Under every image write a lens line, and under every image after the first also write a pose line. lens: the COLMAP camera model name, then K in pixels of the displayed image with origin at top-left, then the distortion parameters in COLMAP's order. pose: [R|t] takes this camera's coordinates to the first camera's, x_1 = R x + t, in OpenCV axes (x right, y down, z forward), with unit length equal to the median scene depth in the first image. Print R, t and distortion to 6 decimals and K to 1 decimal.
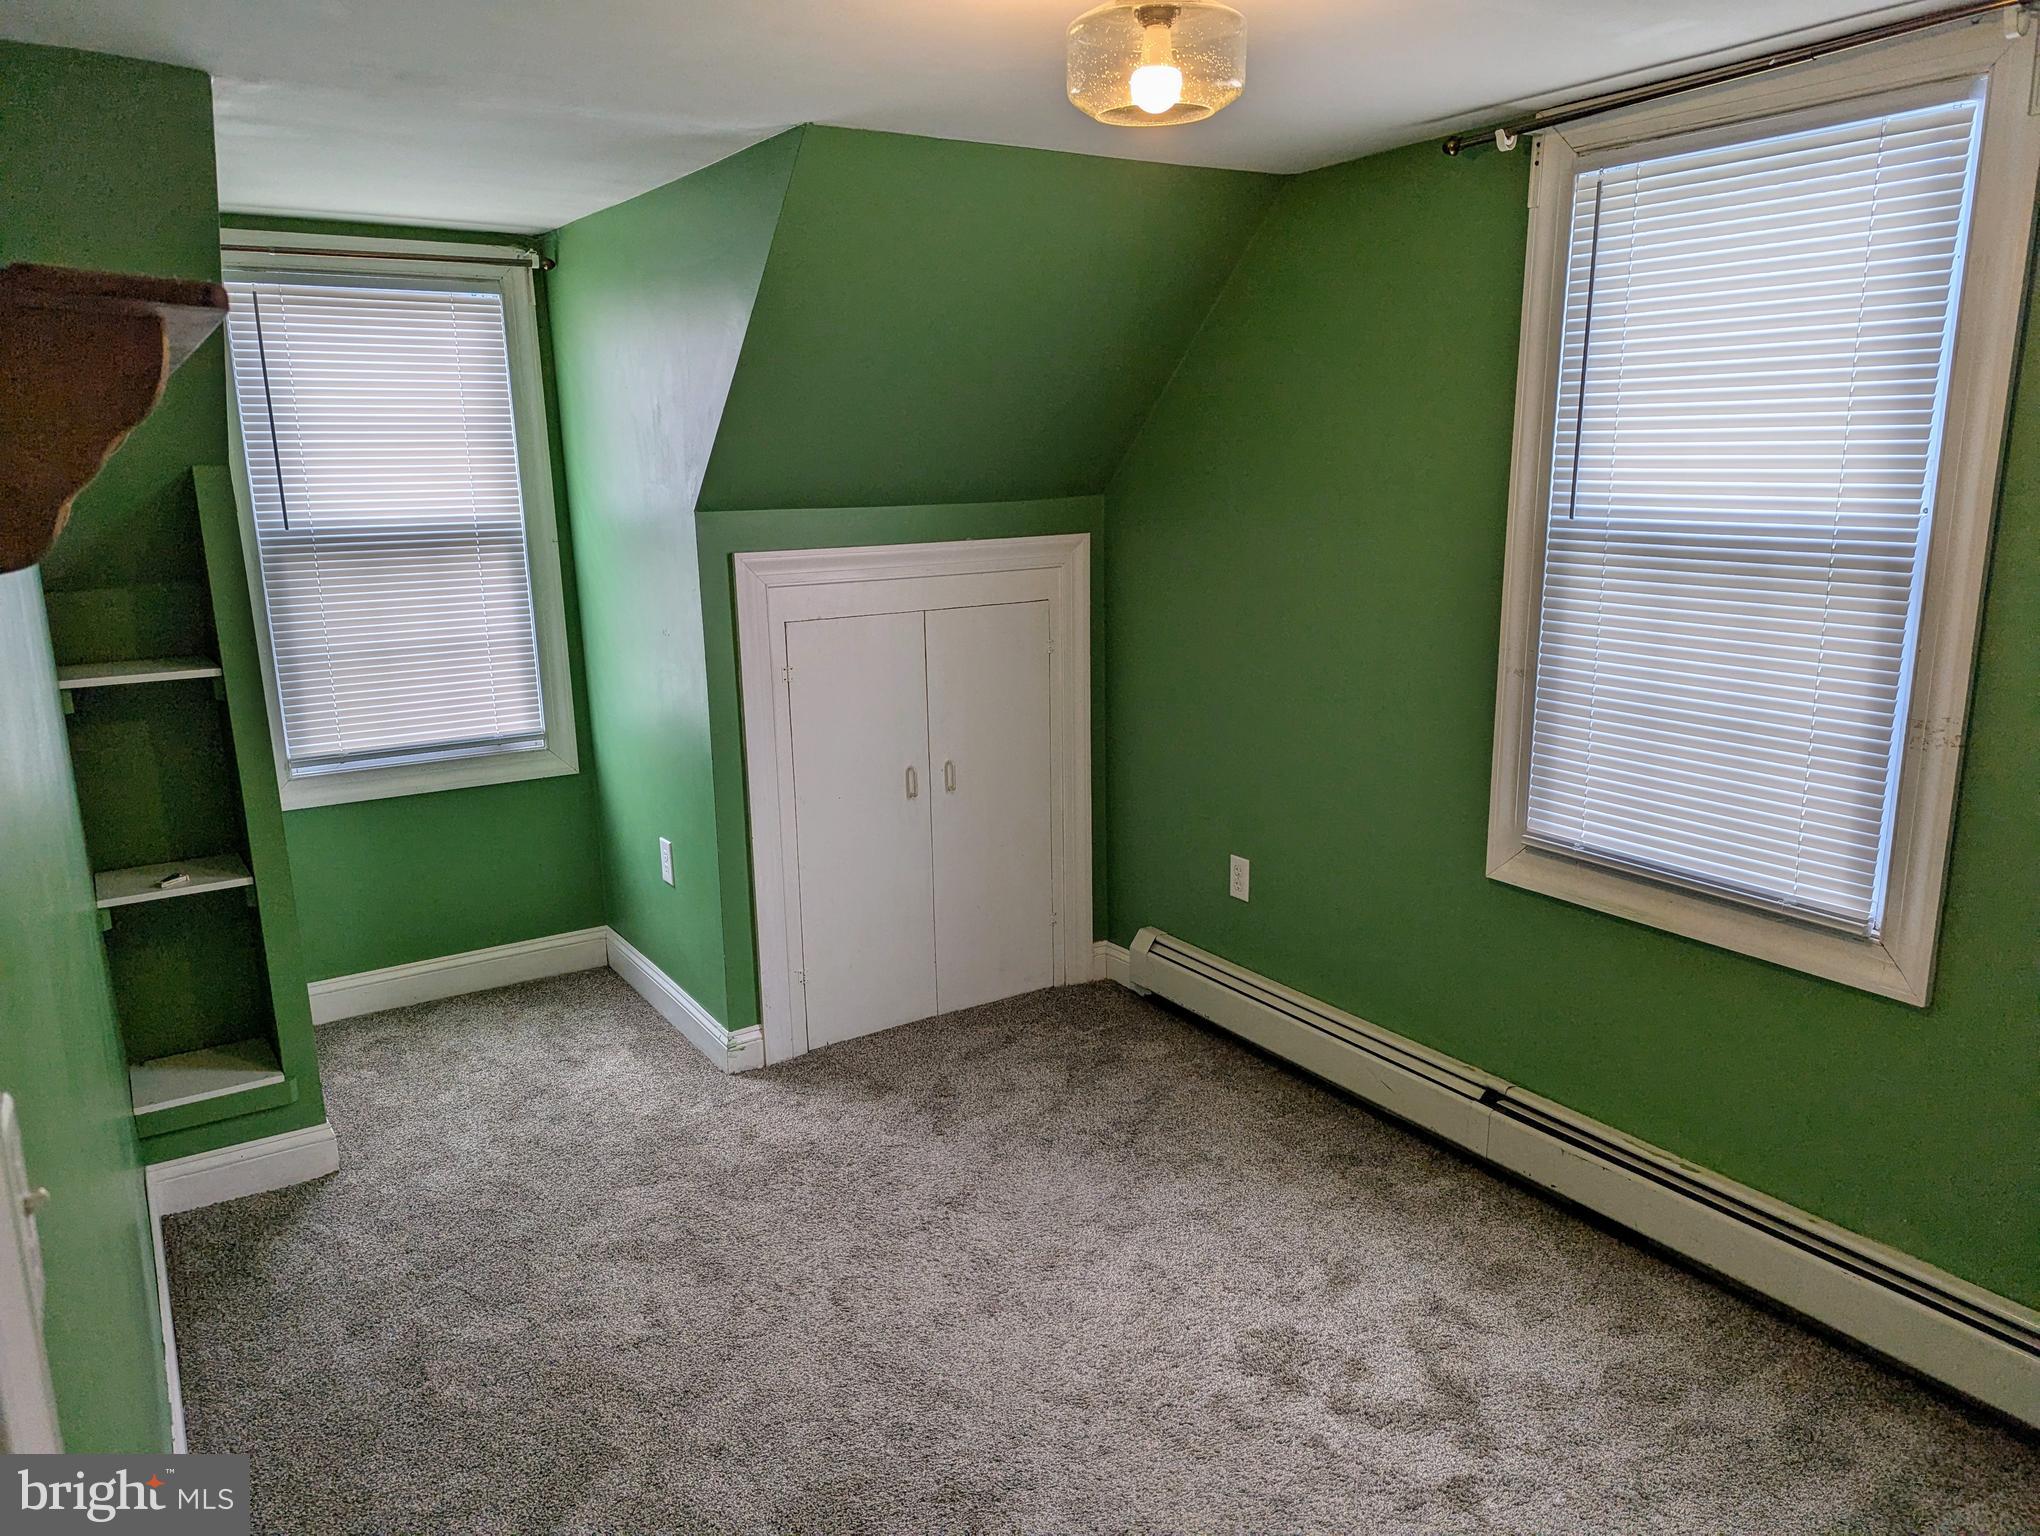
lens RADIAL K [[1445.4, 0, 1013.8], [0, 1445.4, 776.9], [0, 0, 1]] dist [0.048327, -0.020277]
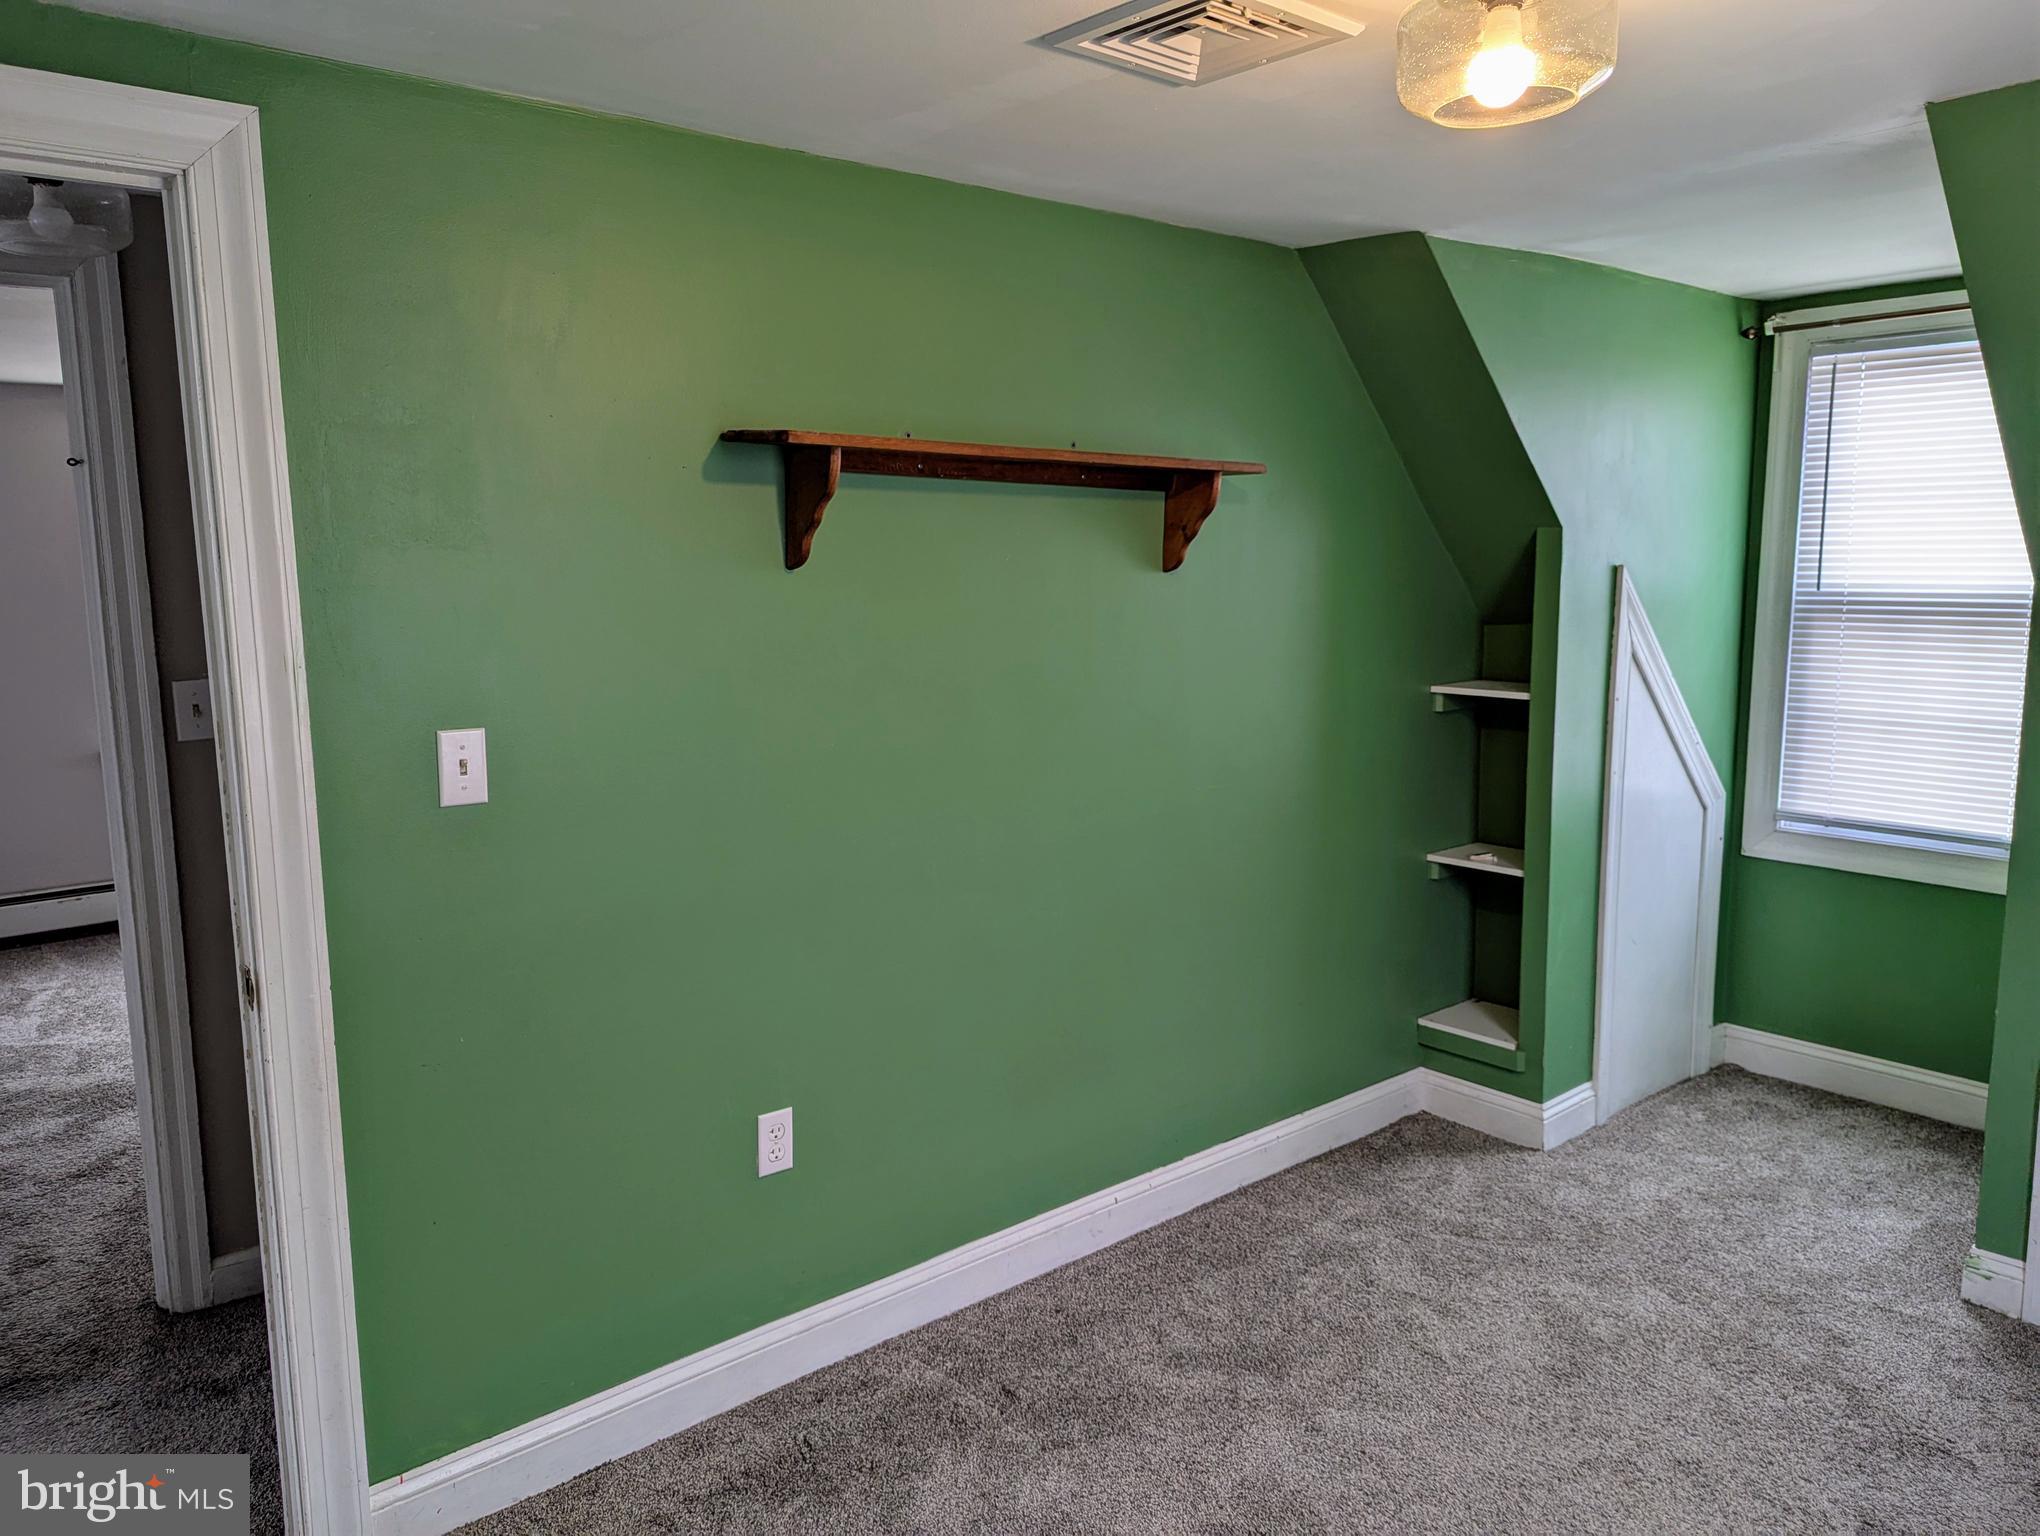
lens RADIAL K [[1445.4, 0, 1014.5], [0, 1445.4, 756.6], [0, 0, 1]] dist [0.048327, -0.020277]
pose [[0.133650, 0.152142, -0.979280, 0.550957], [-0.218961, 0.968259, 0.120547, -0.070410], [0.966537, 0.198313, 0.162721, 0.387843]]
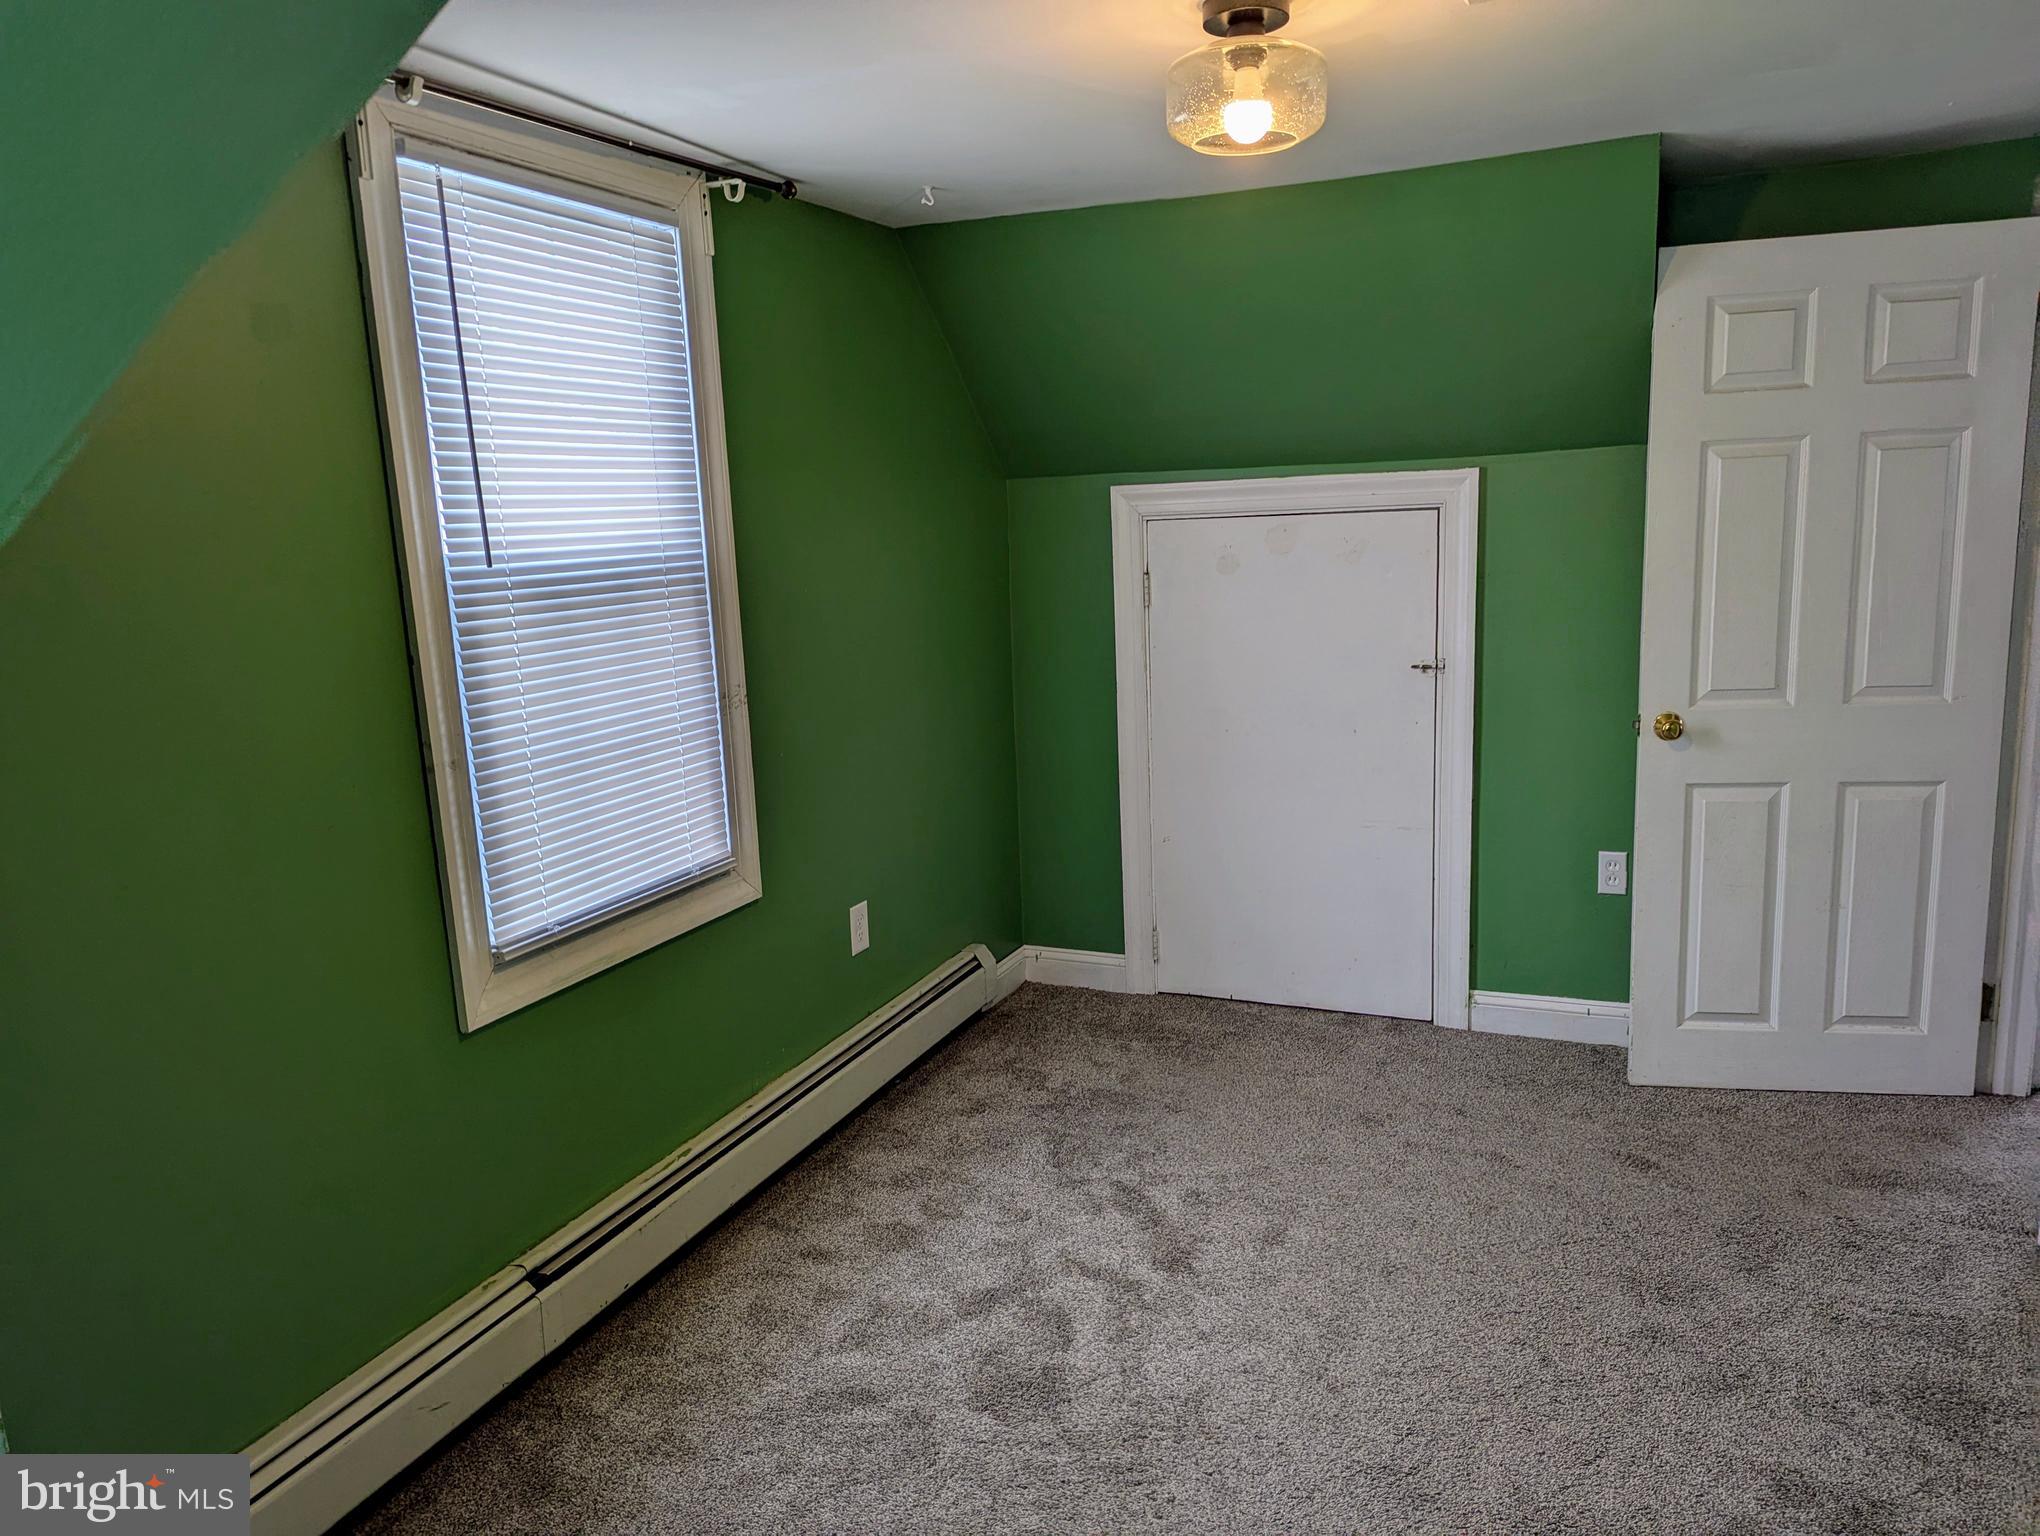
lens RADIAL K [[1445.4, 0, 1027.3], [0, 1445.4, 775.5], [0, 0, 1]] dist [0.048327, -0.020277]
pose [[-0.559681, -0.119259, 0.820082, -0.537767], [0.232546, 0.927229, 0.293545, -0.252123], [-0.795412, 0.354998, -0.491219, 1.265254]]
